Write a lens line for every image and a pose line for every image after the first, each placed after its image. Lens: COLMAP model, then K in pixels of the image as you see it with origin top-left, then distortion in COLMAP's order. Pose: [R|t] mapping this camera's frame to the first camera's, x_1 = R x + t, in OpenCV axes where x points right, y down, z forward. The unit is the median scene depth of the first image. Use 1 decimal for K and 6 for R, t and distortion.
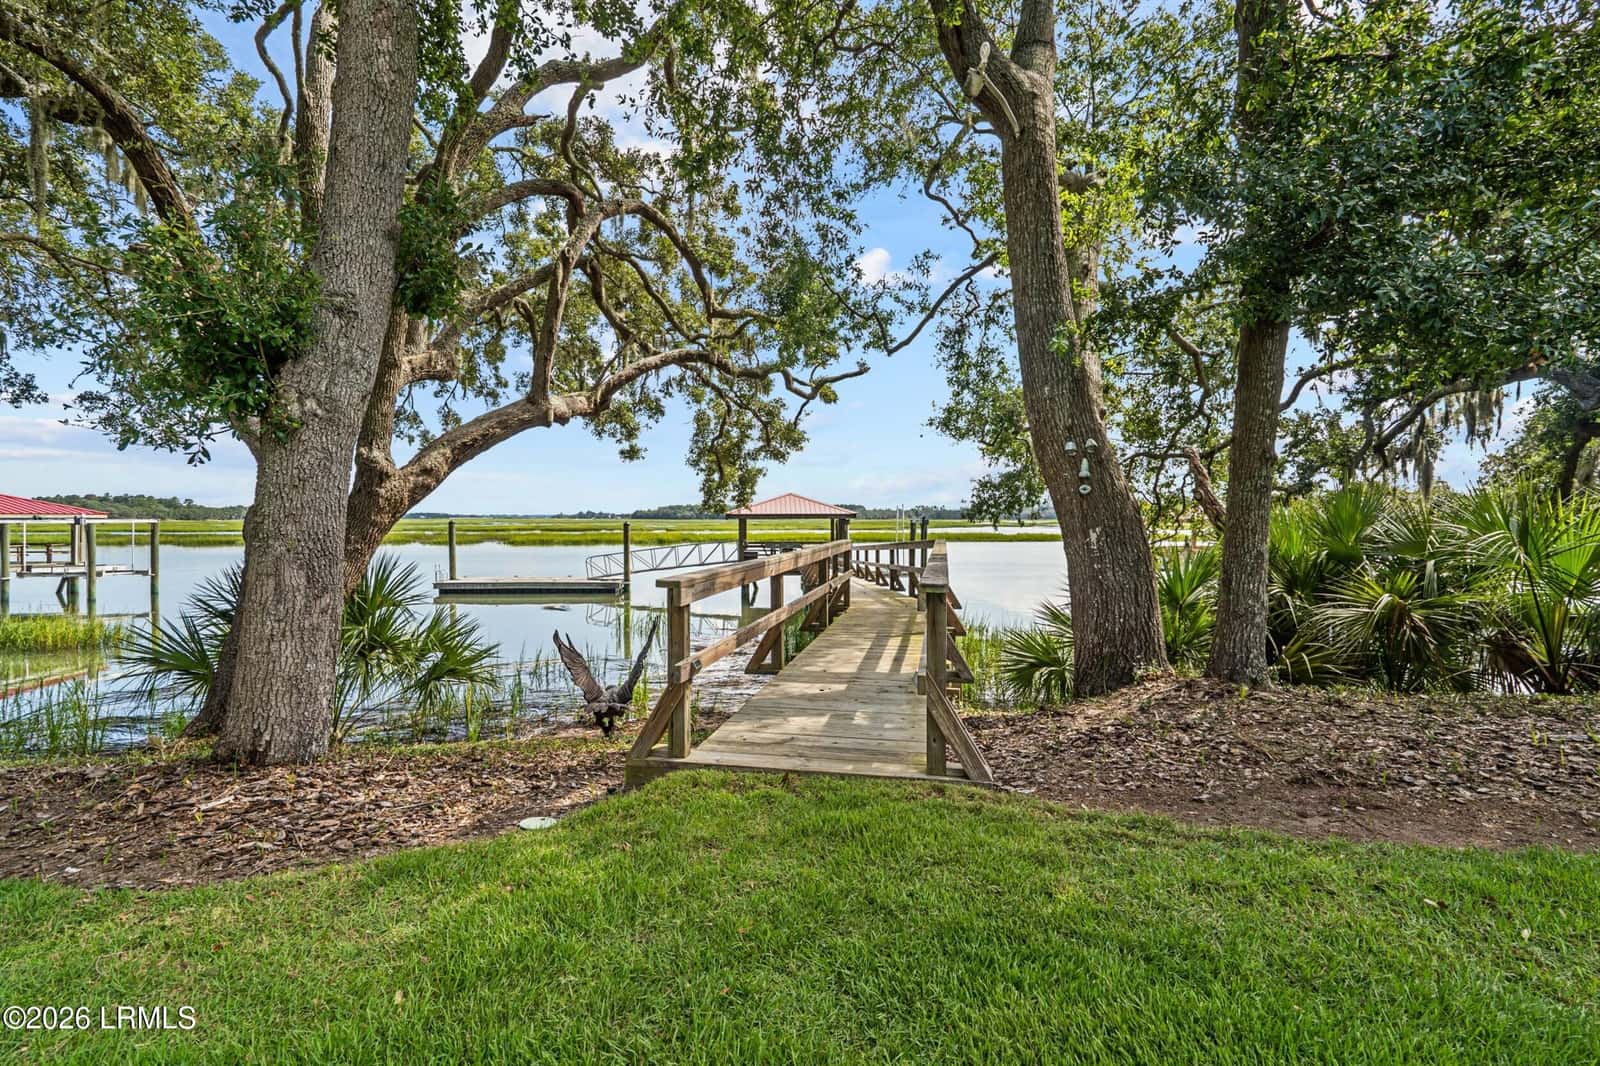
lens RADIAL K [[1278.6, 0, 800.0], [0, 1278.6, 533.0], [0, 0, 1]] dist [0.003770, -0.000319]
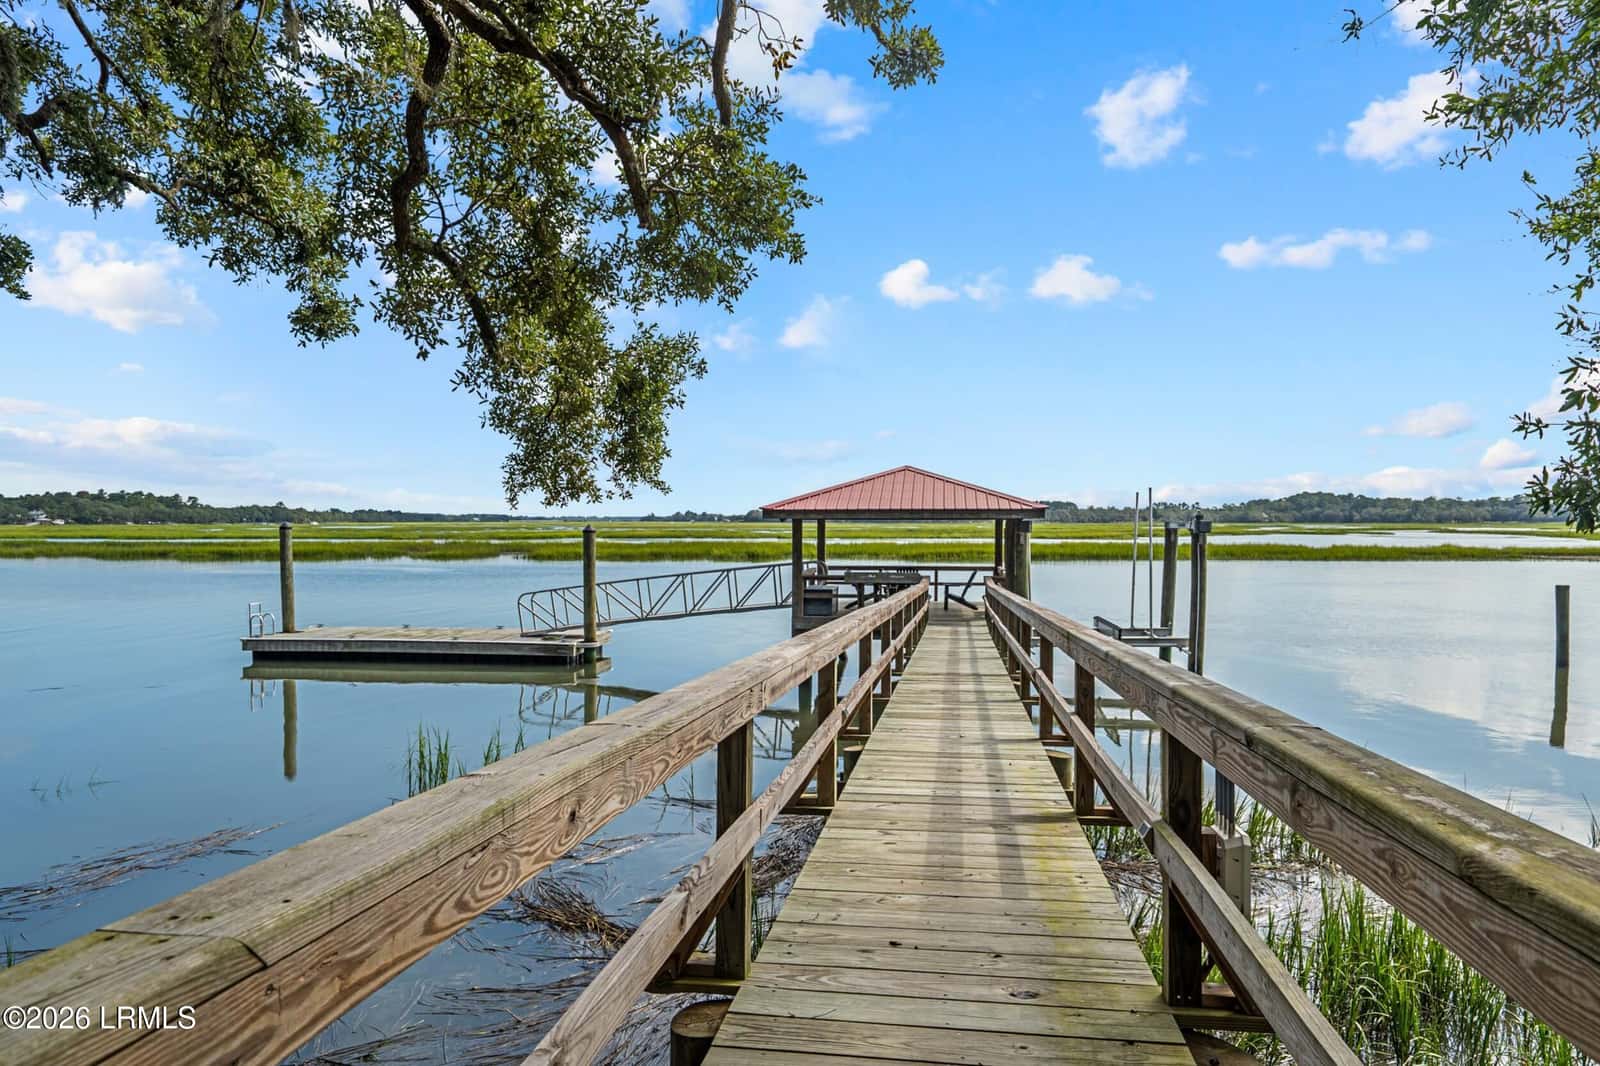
lens RADIAL K [[1278.6, 0, 800.0], [0, 1278.6, 533.0], [0, 0, 1]] dist [0.003770, -0.000319]
pose [[0.986570, 0.001734, -0.163329, 0.031703], [-0.002266, 0.999993, -0.003070, -0.004505], [0.163322, 0.003399, 0.986567, 0.499319]]
